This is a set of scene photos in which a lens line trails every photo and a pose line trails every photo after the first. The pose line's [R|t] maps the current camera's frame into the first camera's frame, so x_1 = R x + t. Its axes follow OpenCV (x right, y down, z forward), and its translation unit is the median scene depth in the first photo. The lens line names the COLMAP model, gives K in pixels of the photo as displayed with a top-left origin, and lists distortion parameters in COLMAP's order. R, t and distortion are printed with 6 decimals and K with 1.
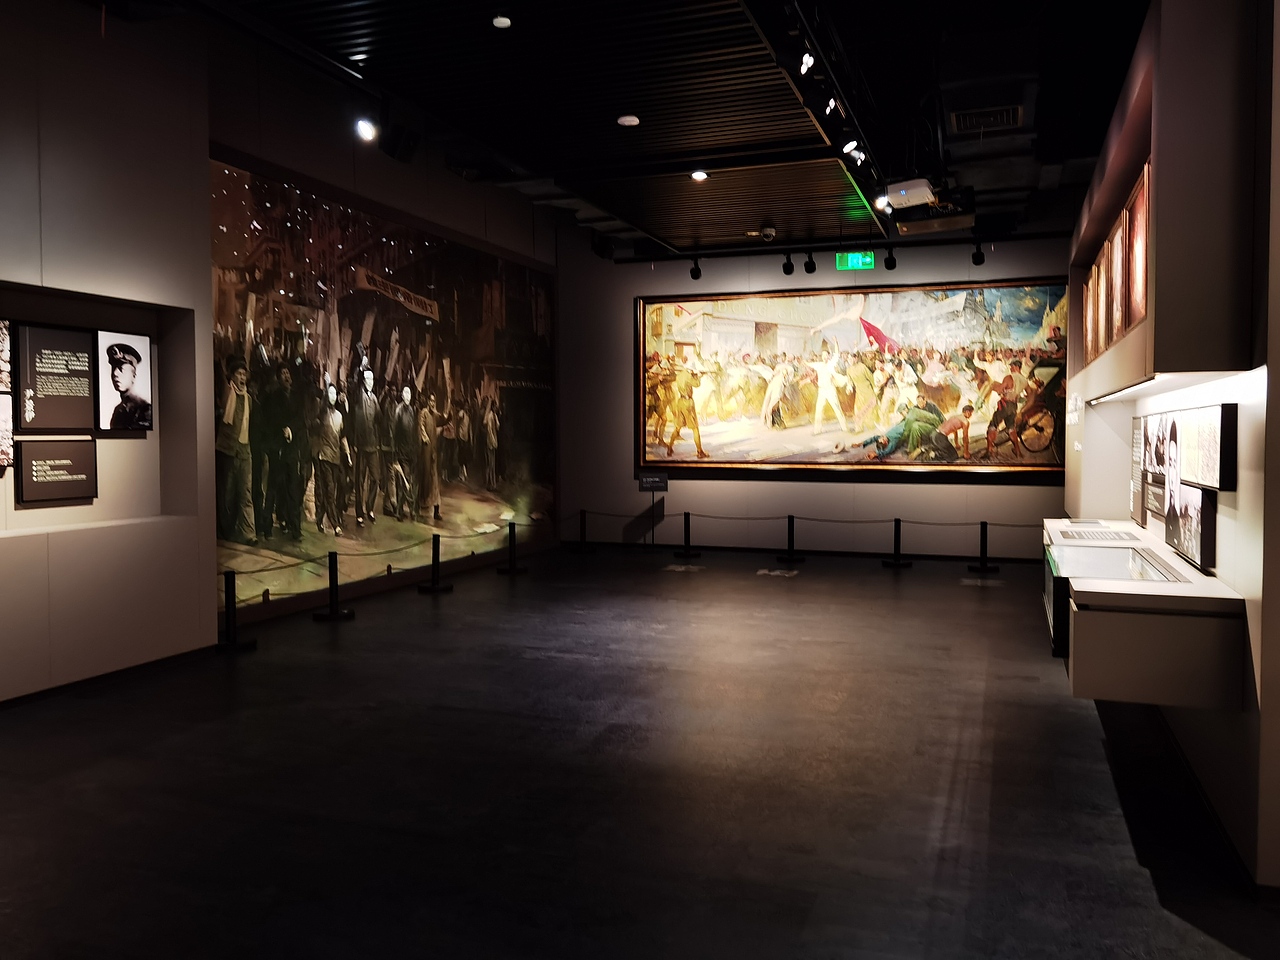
lens RADIAL K [[1018.7, 0, 631.5], [0, 1018.7, 483.6], [0, 0, 1]] dist [0.006253, 0.014235]
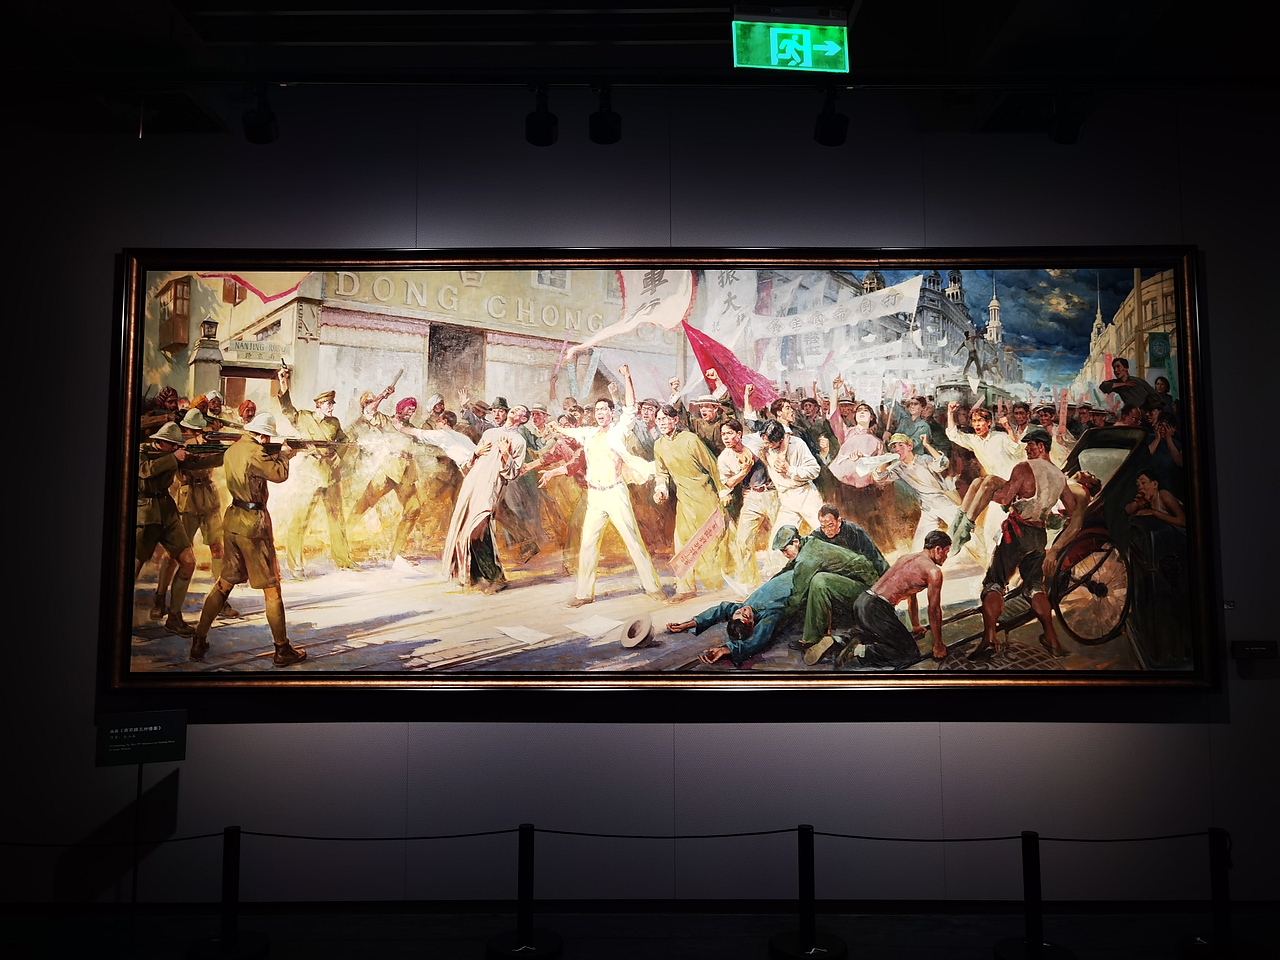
lens RADIAL K [[1018.7, 0, 628.0], [0, 1018.7, 482.6], [0, 0, 1]] dist [0.006253, 0.014235]
pose [[0.941323, 0.028822, 0.336274, 0.063594], [0.017616, 0.990793, -0.134234, -0.042097], [-0.337047, 0.132281, 0.932149, 0.635454]]
